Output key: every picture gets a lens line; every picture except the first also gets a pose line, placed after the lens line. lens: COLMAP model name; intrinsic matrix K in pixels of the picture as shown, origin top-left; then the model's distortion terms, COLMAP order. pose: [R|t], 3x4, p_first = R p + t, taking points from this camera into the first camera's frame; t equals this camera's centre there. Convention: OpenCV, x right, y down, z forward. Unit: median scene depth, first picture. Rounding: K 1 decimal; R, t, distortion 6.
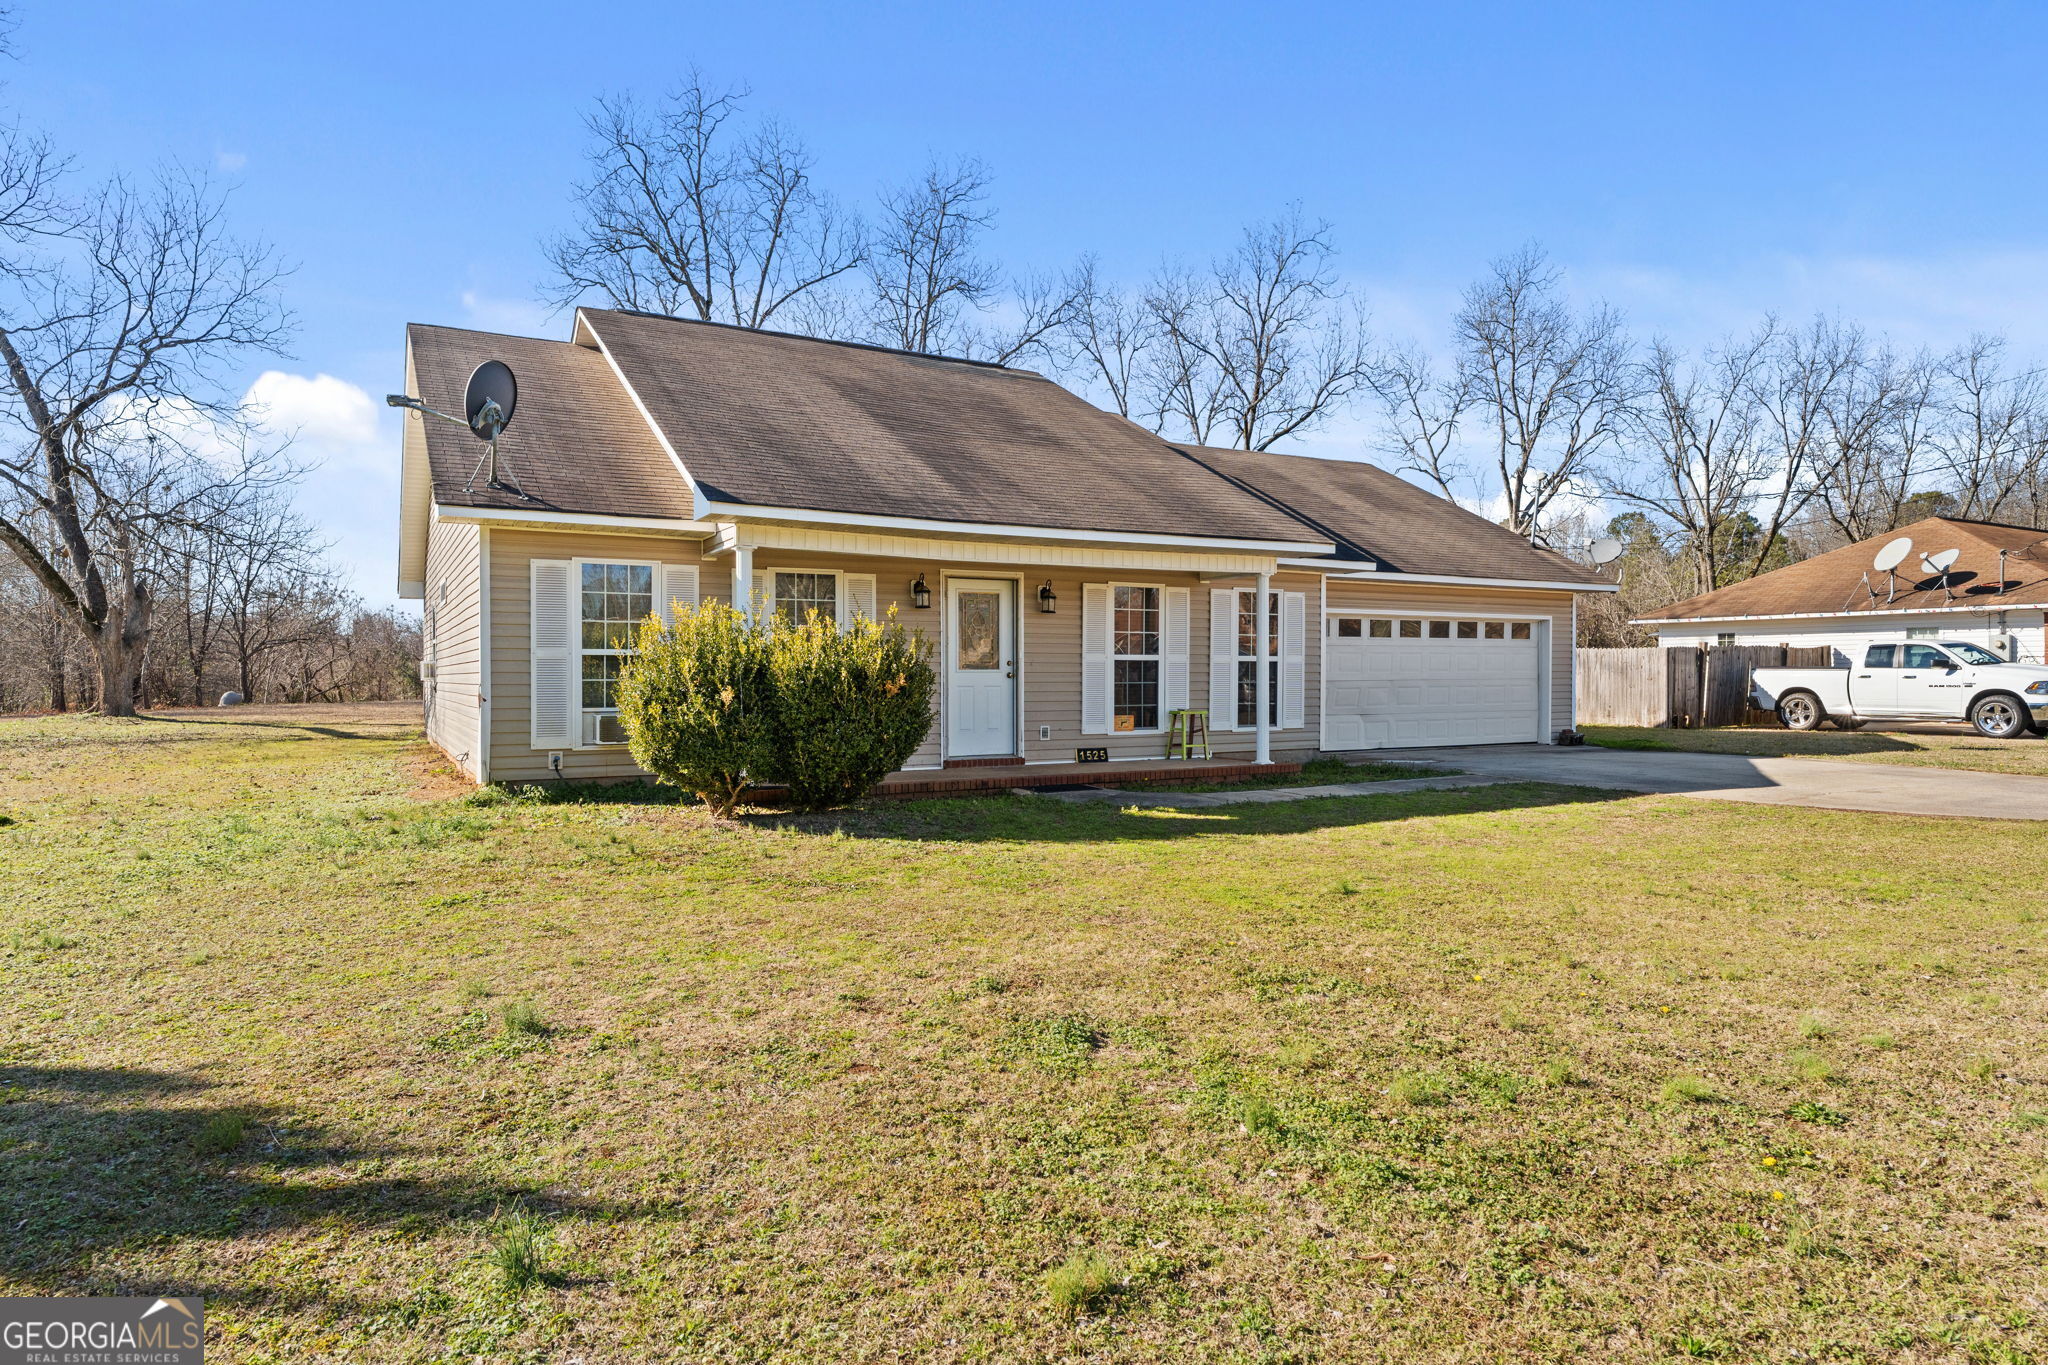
lens RADIAL K [[899.1, 0, 1013.2], [0, 899.1, 676.0], [0, 0, 1]] dist [-0.016727, -0.000807]
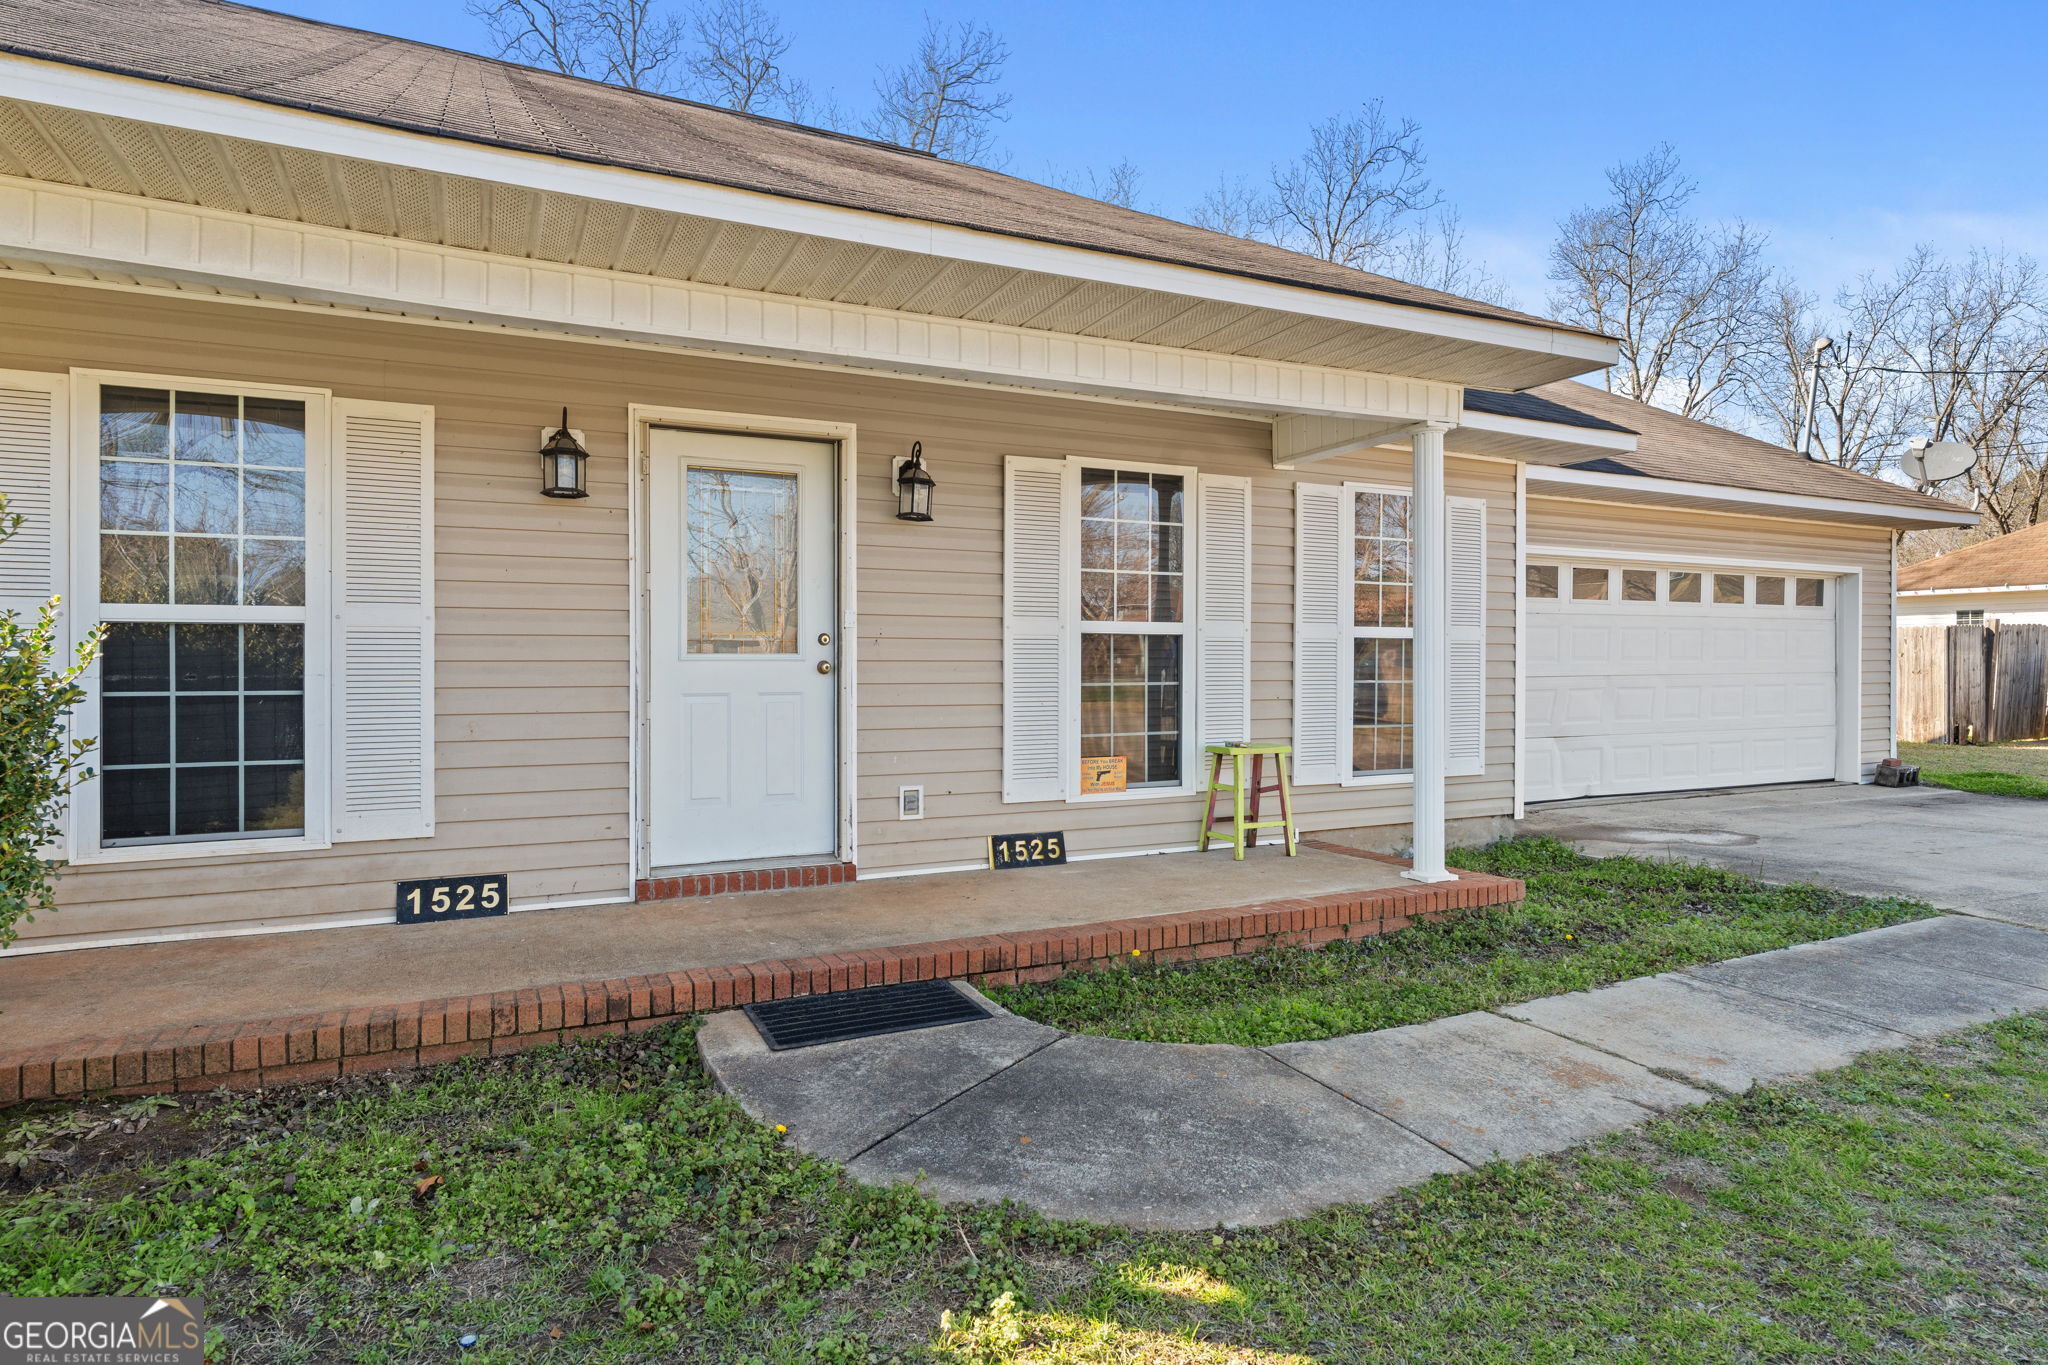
lens RADIAL K [[899.1, 0, 1034.0], [0, 899.1, 686.4], [0, 0, 1]] dist [-0.016727, -0.000807]
pose [[0.999396, -0.002390, -0.034681, 0.100379], [0.003011, 0.999836, 0.017863, 0.000551], [0.034633, -0.017957, 0.999239, 0.533241]]
